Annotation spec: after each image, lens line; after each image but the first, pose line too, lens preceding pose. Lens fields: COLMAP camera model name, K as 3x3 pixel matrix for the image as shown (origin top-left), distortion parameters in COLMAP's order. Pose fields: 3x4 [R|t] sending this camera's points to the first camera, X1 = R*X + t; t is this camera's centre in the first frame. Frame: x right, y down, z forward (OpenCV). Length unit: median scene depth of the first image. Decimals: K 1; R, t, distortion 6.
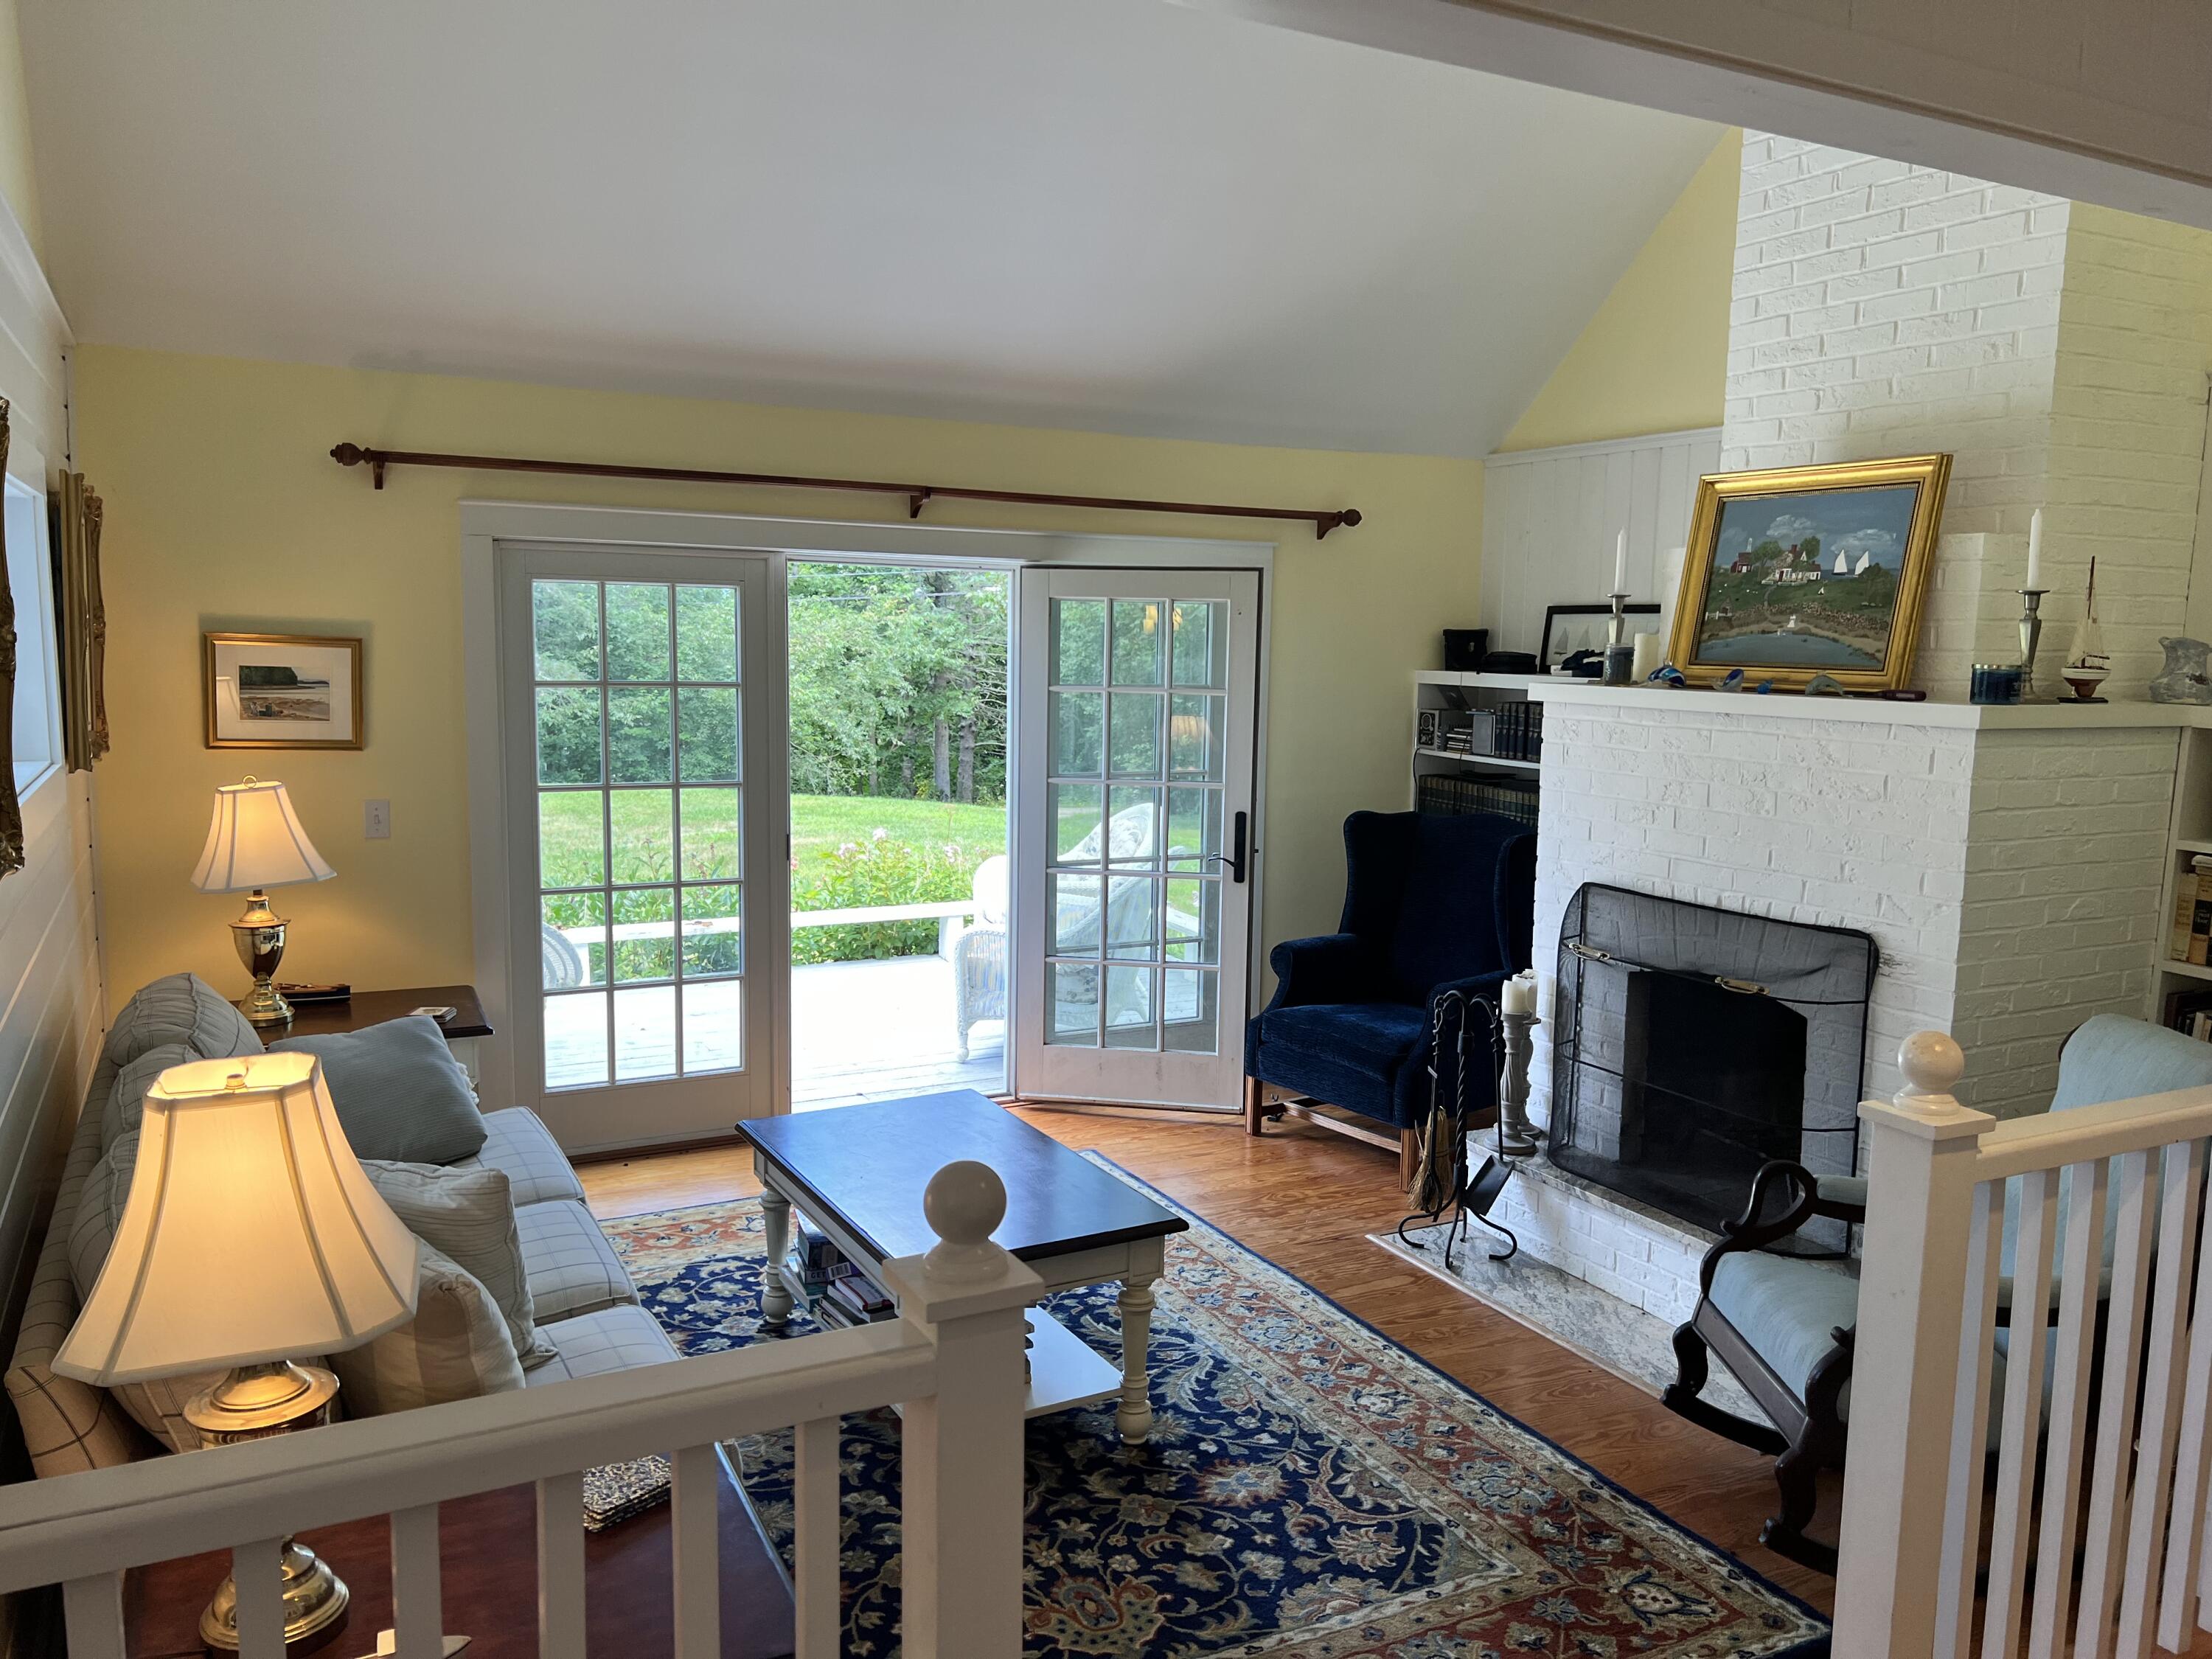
lens RADIAL K [[1689.7, 0, 1115.5], [0, 1689.7, 840.4], [0, 0, 1]] dist [0.027959, -0.008572]
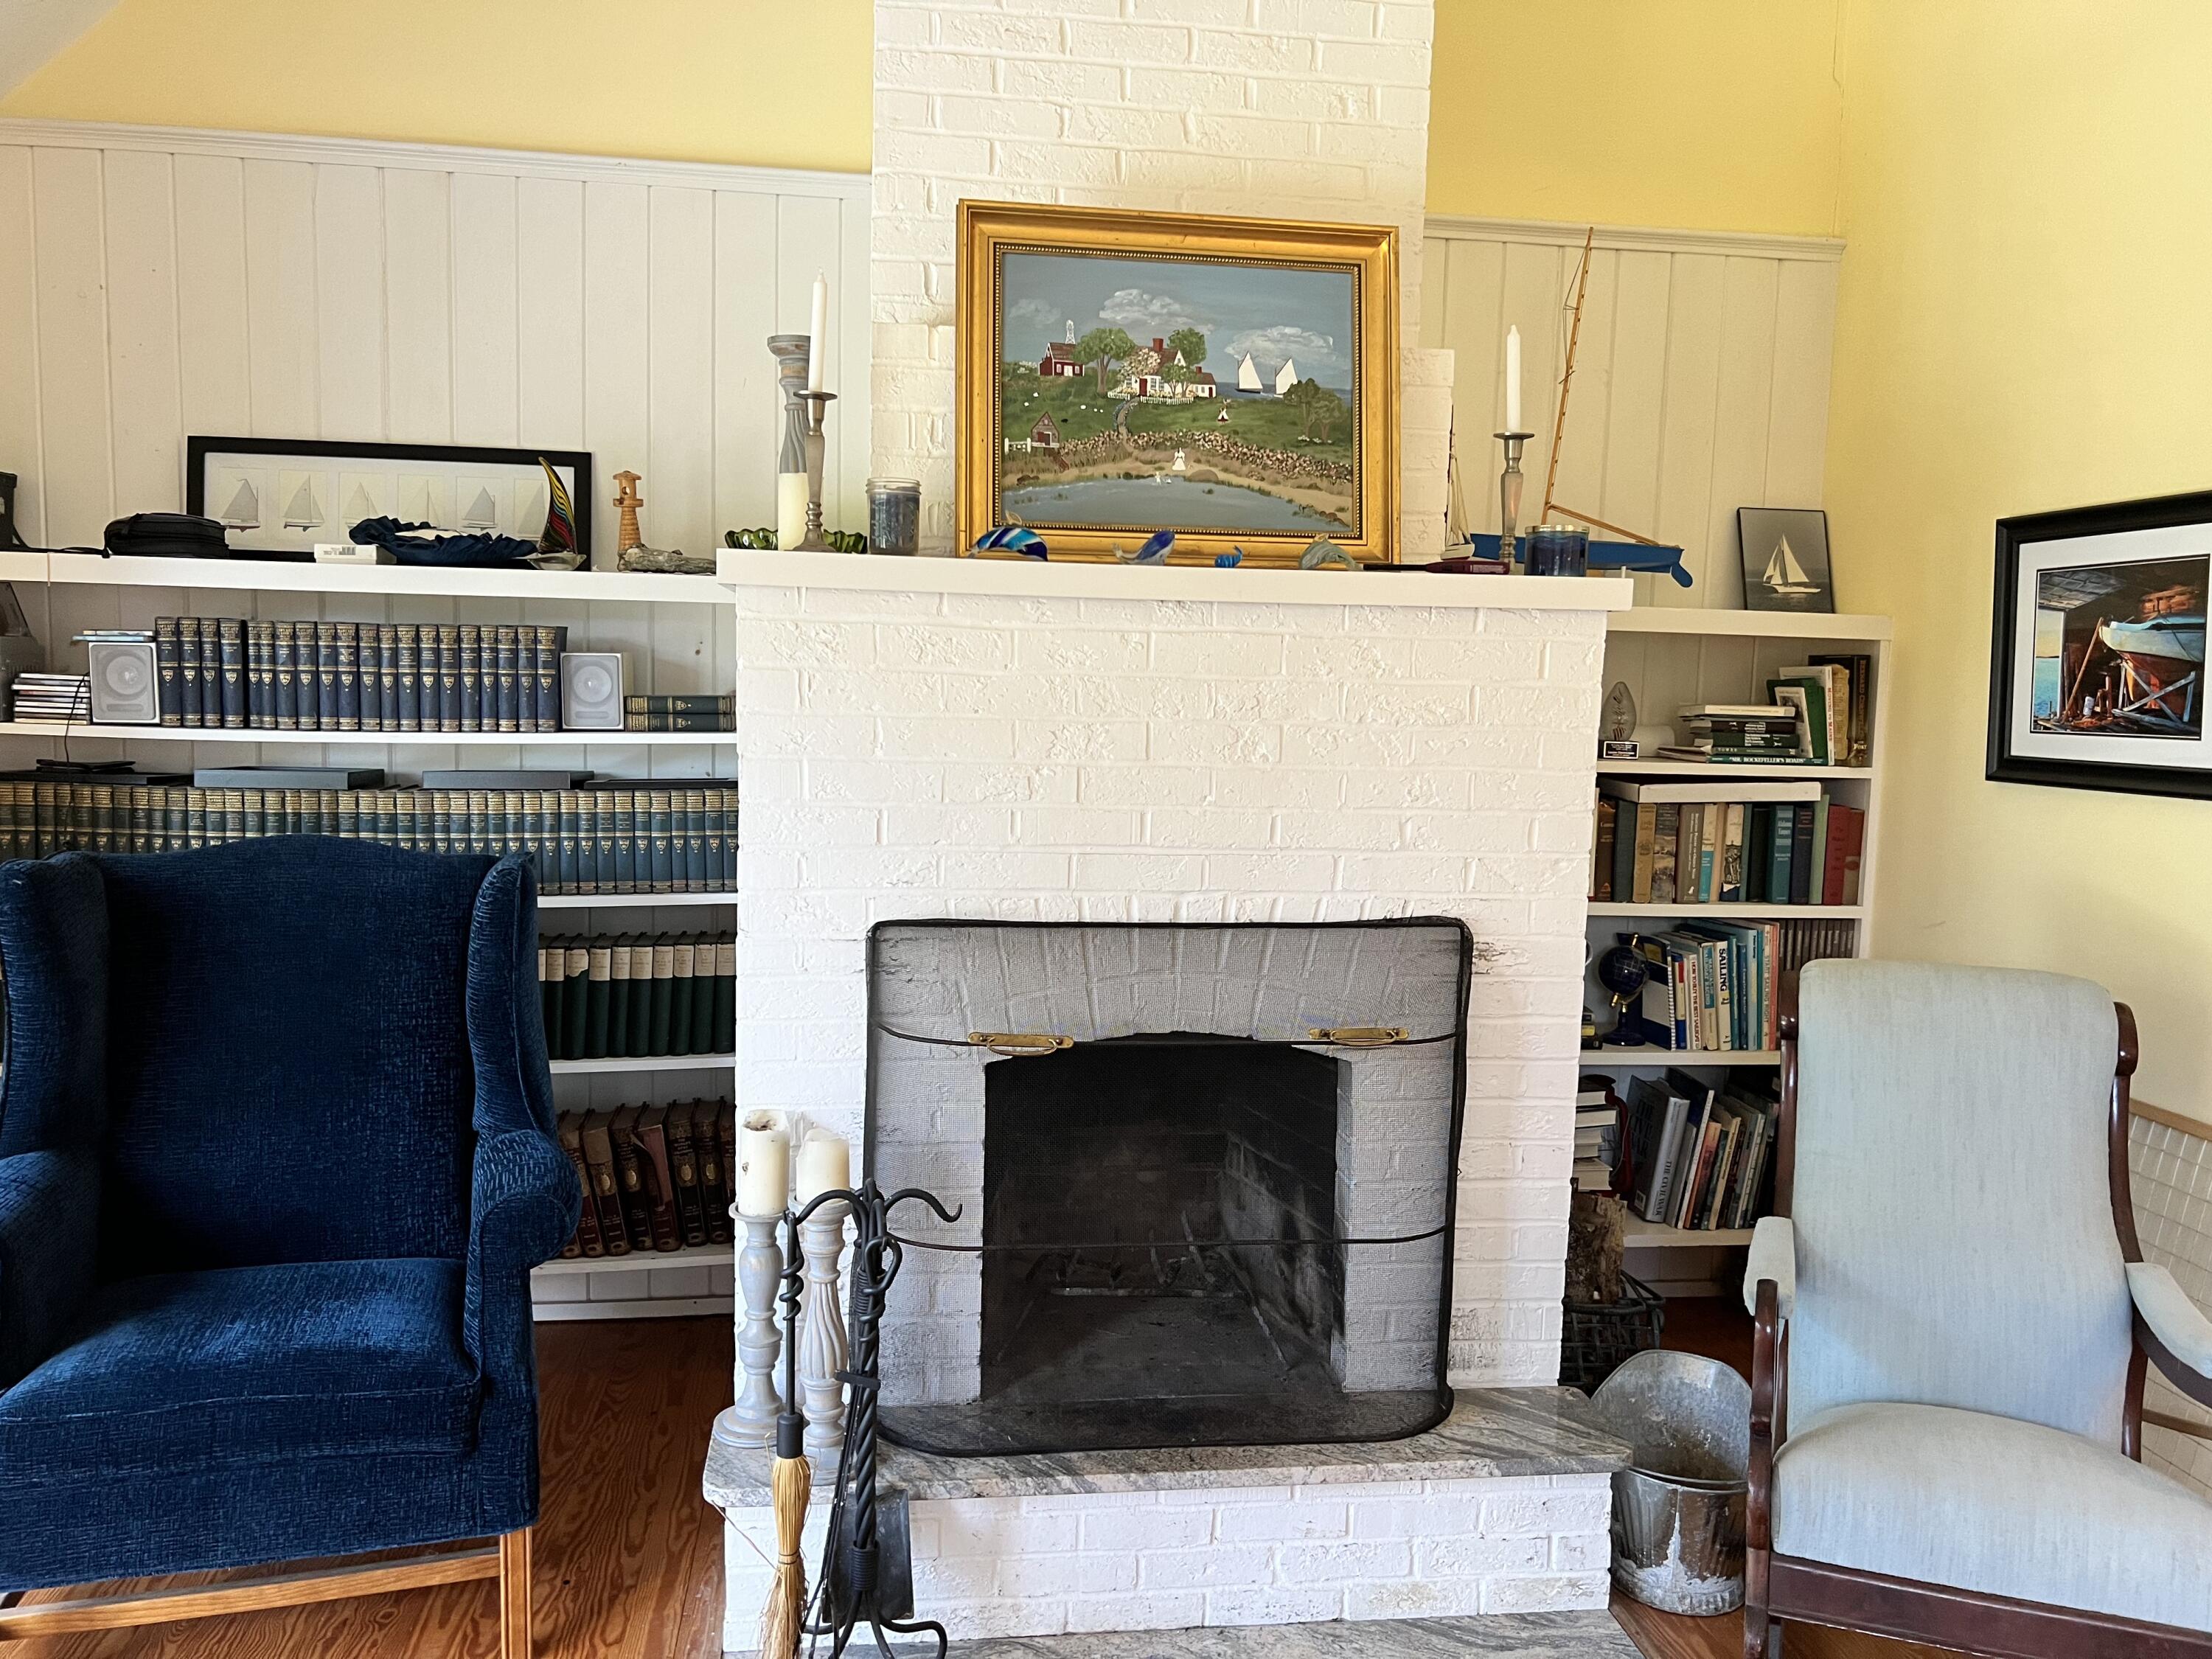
lens RADIAL K [[1689.7, 0, 1115.5], [0, 1689.7, 840.4], [0, 0, 1]] dist [0.027959, -0.008572]
pose [[0.342785, -0.108005, 0.933185, -0.218482], [0.100026, 0.991918, 0.078060, -0.040052], [-0.934073, 0.066585, 0.350818, 0.816650]]
